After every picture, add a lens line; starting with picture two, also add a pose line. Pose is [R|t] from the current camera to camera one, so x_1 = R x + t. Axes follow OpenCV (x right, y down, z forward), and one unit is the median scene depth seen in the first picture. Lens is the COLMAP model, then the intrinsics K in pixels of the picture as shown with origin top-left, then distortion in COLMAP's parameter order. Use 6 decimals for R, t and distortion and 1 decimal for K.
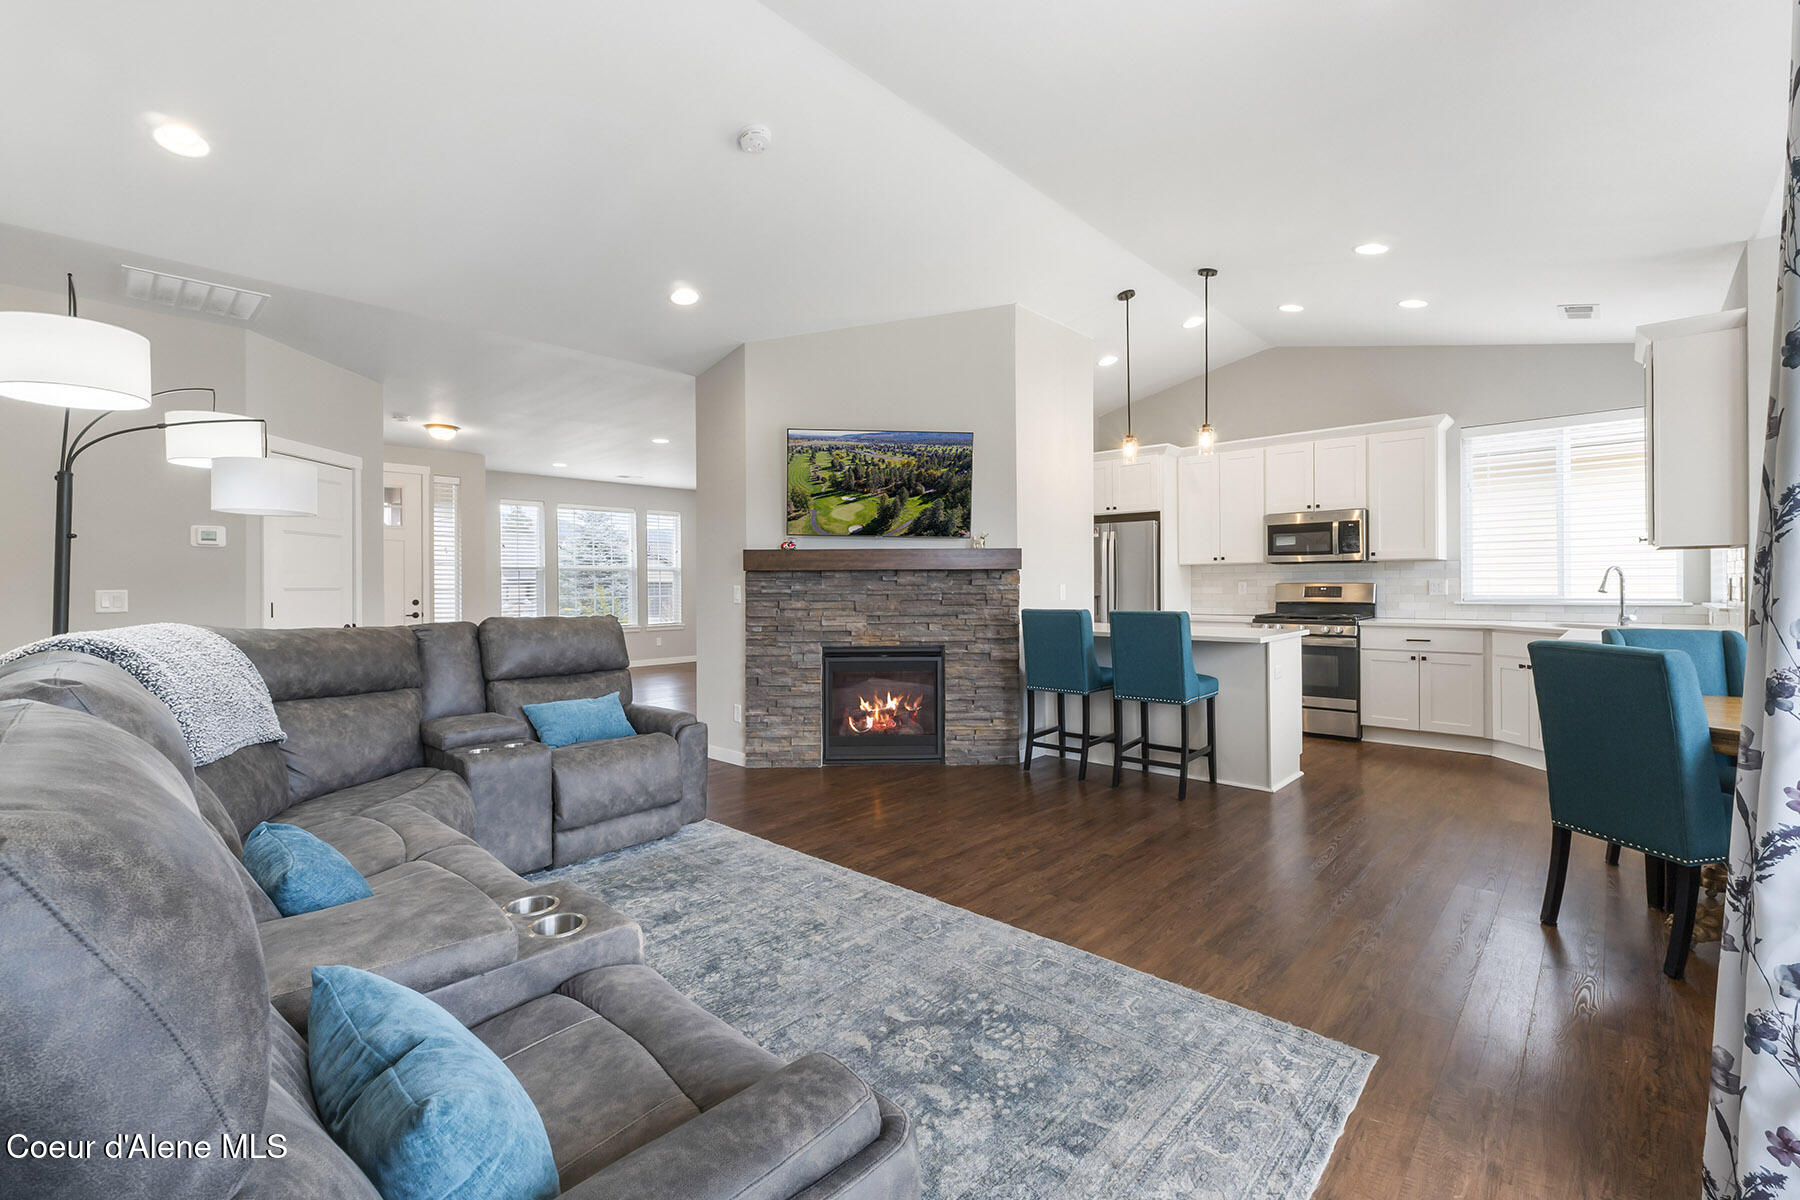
lens RADIAL K [[774.3, 0, 887.9], [0, 774.3, 588.5], [0, 0, 1]] dist [0.001643, 0.000816]
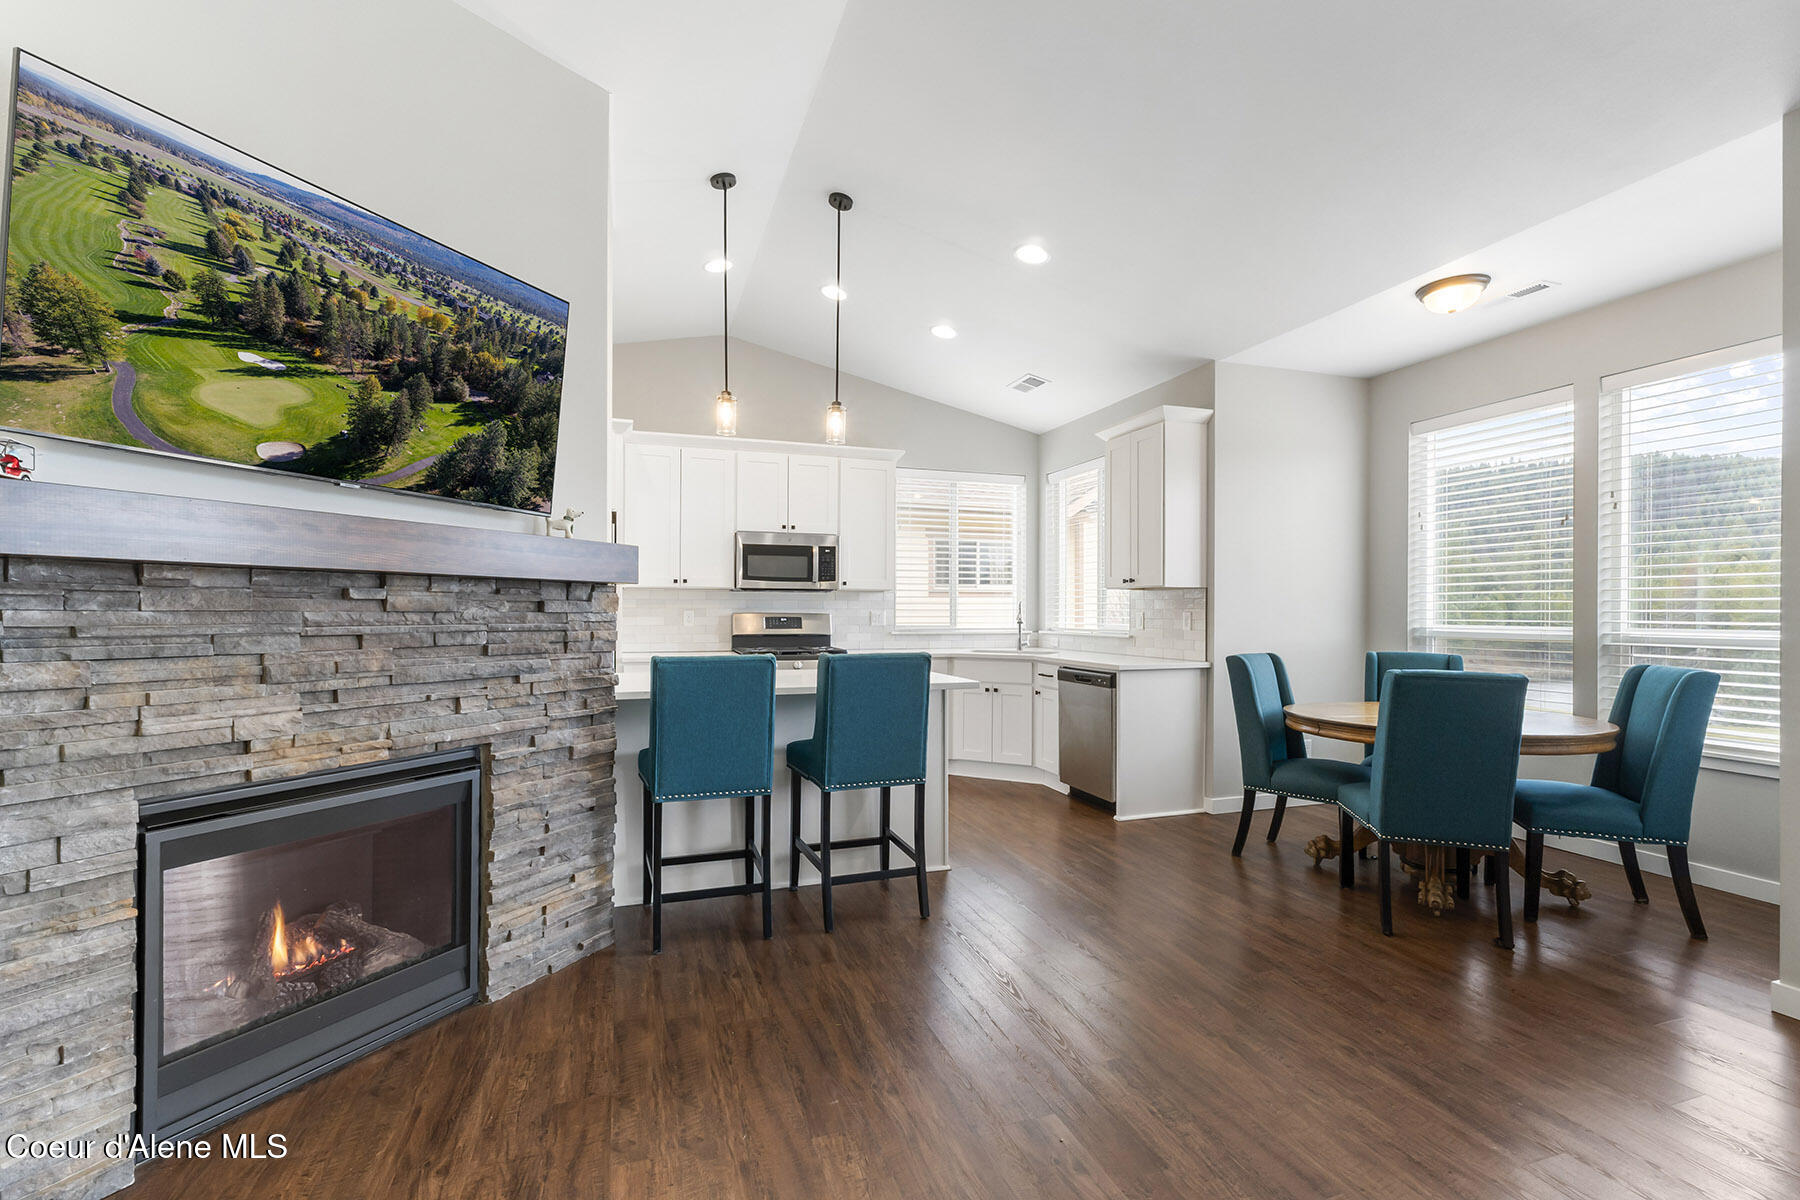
lens RADIAL K [[774.3, 0, 905.6], [0, 774.3, 611.9], [0, 0, 1]] dist [0.001643, 0.000816]
pose [[0.481797, 0.008387, 0.876243, -0.214577], [-0.001138, 0.999959, -0.008945, -0.000480], [-0.876282, 0.003312, 0.481787, 0.571619]]
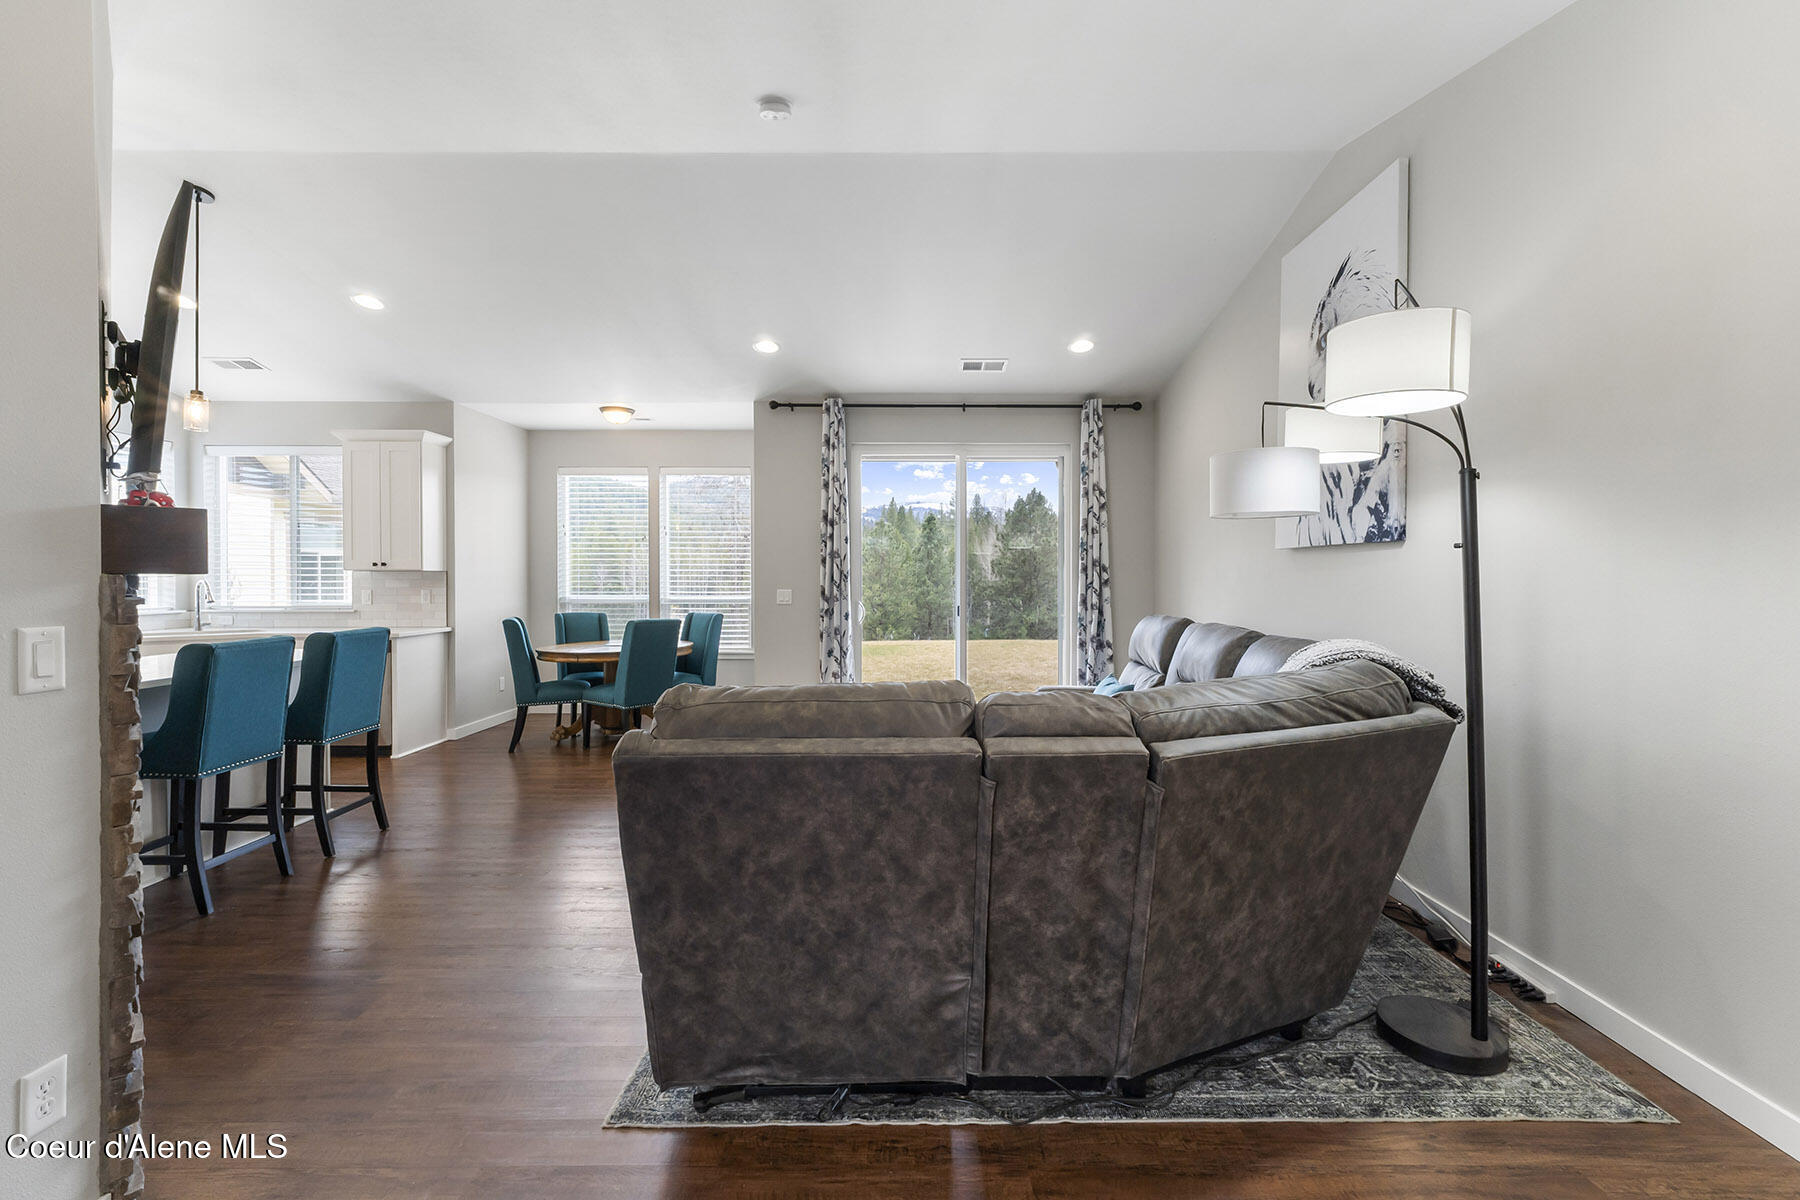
lens RADIAL K [[774.3, 0, 901.1], [0, 774.3, 587.6], [0, 0, 1]] dist [0.001643, 0.000816]
pose [[-0.678032, -0.001573, 0.735031, -0.529046], [0.009555, 0.999894, 0.010953, -0.014720], [-0.734971, 0.014449, -0.677945, 0.907790]]
